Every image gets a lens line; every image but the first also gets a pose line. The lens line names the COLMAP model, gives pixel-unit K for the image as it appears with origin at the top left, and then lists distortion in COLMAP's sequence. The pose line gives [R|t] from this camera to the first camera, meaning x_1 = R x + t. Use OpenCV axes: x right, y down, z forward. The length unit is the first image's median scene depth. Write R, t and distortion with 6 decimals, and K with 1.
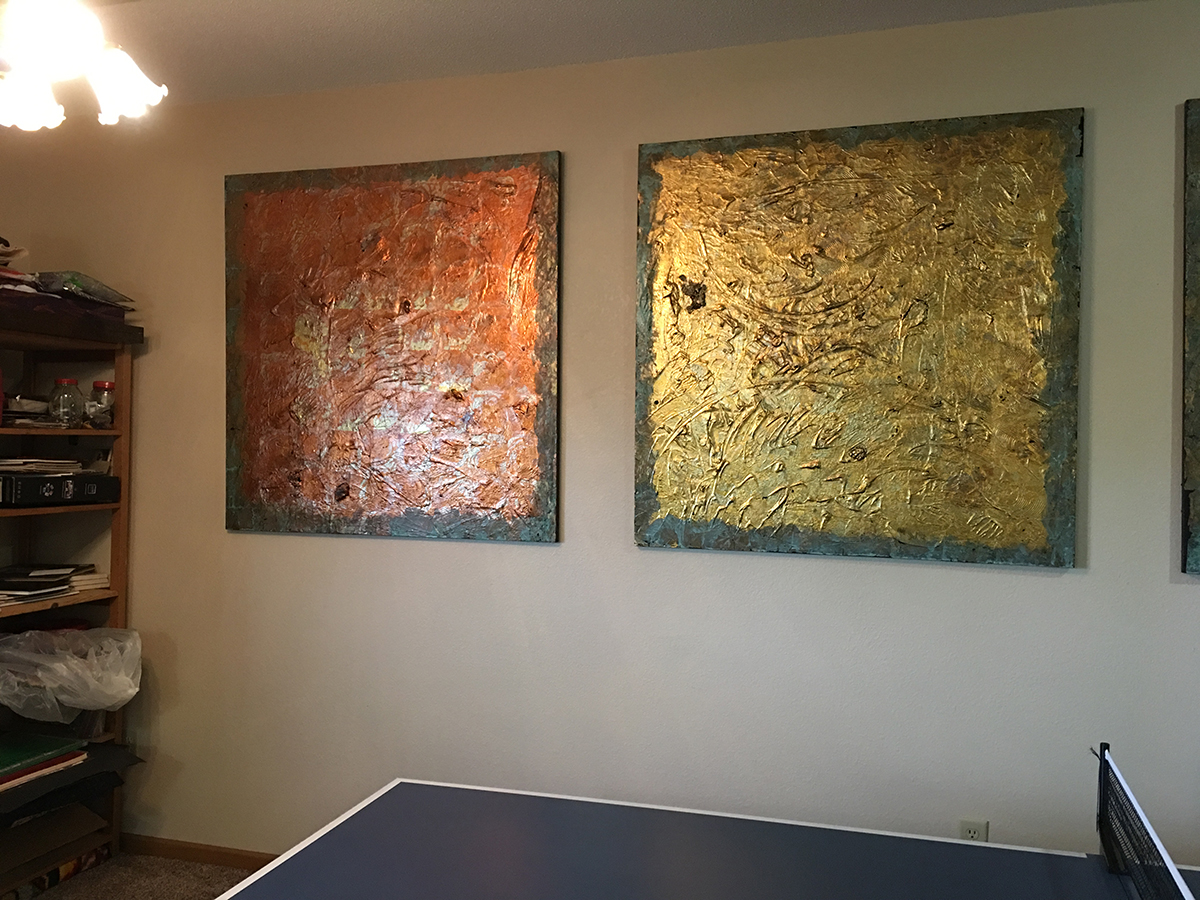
lens RADIAL K [[1023.5, 0, 597.5], [0, 1023.5, 442.3], [0, 0, 1]] dist [0.052014, -0.058014]
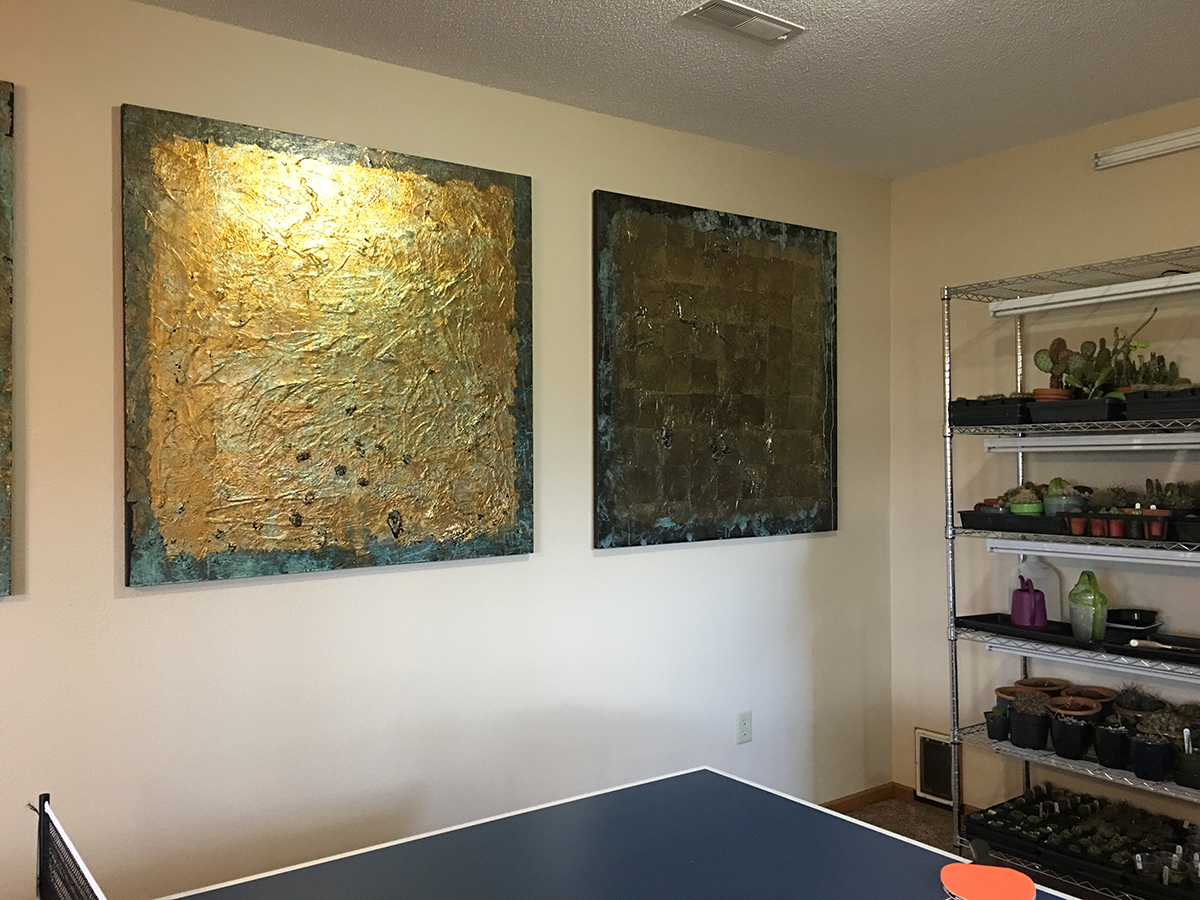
lens RADIAL K [[1023.5, 0, 601.4], [0, 1023.5, 448.1], [0, 0, 1]] dist [0.052014, -0.058014]
pose [[0.583008, -0.008527, 0.812422, 0.030654], [0.012933, 0.999916, 0.001214, -0.000238], [-0.812364, 0.009799, 0.583069, 0.056001]]
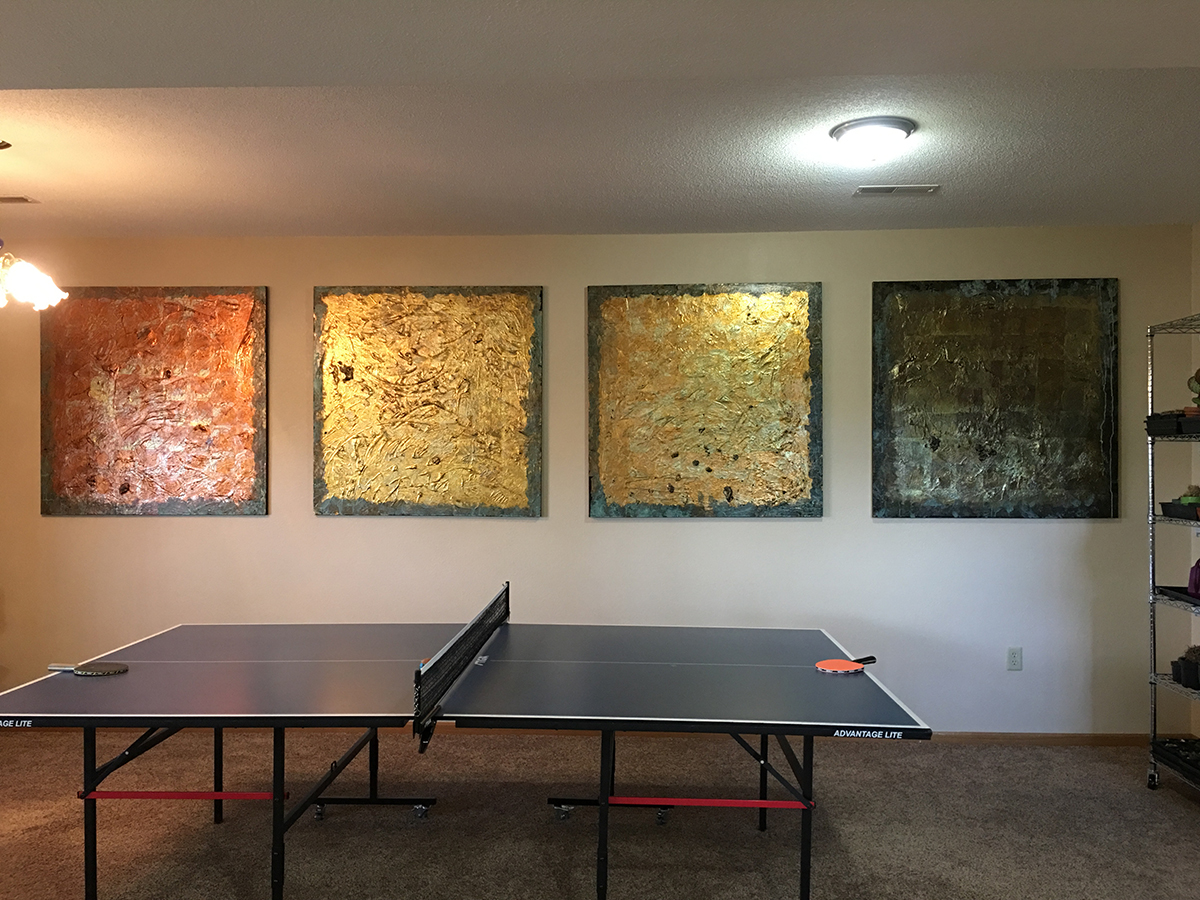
lens RADIAL K [[1023.5, 0, 594.8], [0, 1023.5, 449.0], [0, 0, 1]] dist [0.052014, -0.058014]
pose [[0.965370, -0.007834, 0.260768, 0.045264], [0.009044, 0.999953, -0.003438, -0.001077], [-0.260729, 0.005677, 0.965395, -0.855207]]
